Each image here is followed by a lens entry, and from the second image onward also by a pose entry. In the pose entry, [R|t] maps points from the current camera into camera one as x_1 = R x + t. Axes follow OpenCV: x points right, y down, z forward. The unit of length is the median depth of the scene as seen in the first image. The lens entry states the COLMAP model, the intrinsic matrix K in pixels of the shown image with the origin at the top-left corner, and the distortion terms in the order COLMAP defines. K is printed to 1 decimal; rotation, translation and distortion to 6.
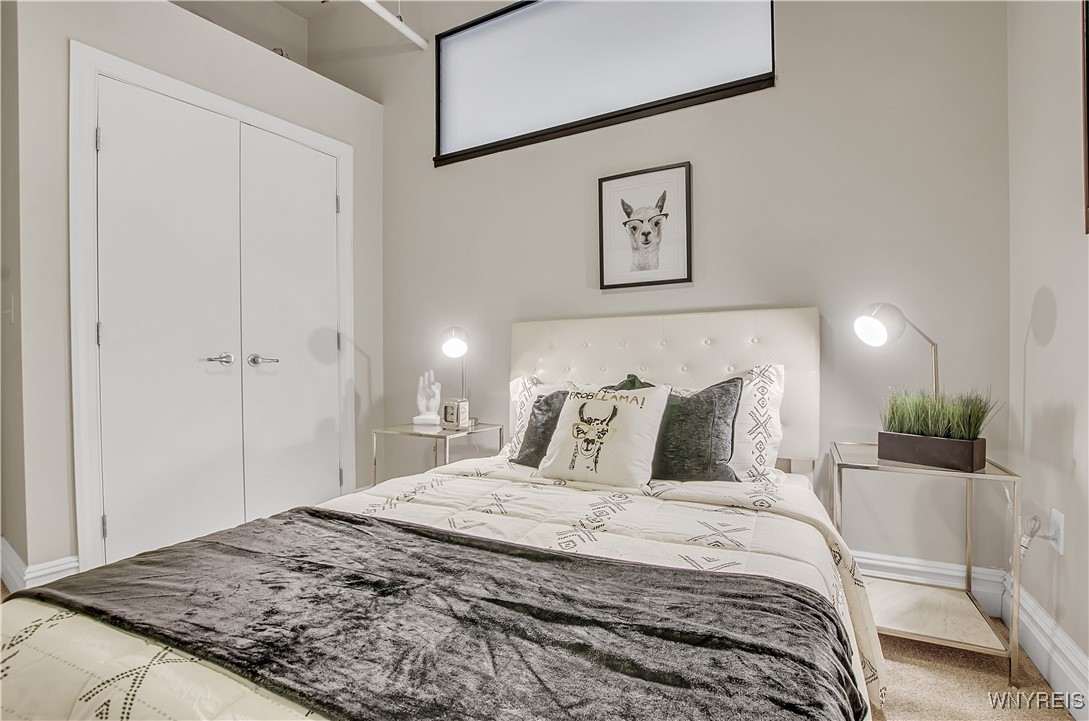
lens RADIAL K [[504.1, 0, 542.7], [0, 504.1, 360.6], [0, 0, 1]] dist [-0.006170, -0.000248]
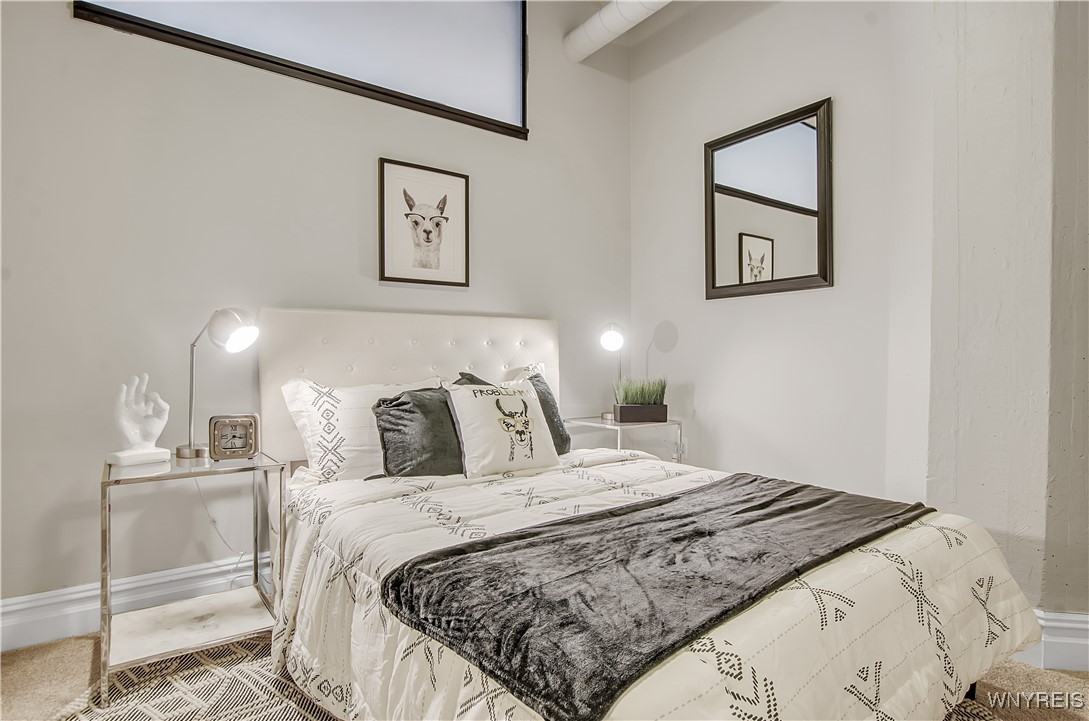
lens RADIAL K [[589.9, 0, 544.0], [0, 589.9, 365.2], [0, 0, 1]] dist [-0.021258, 0.004783]
pose [[0.424333, 0.003941, 0.905498, -0.756285], [0.004383, 0.999970, -0.006406, 0.018561], [-0.905496, 0.006687, 0.424303, 0.311203]]
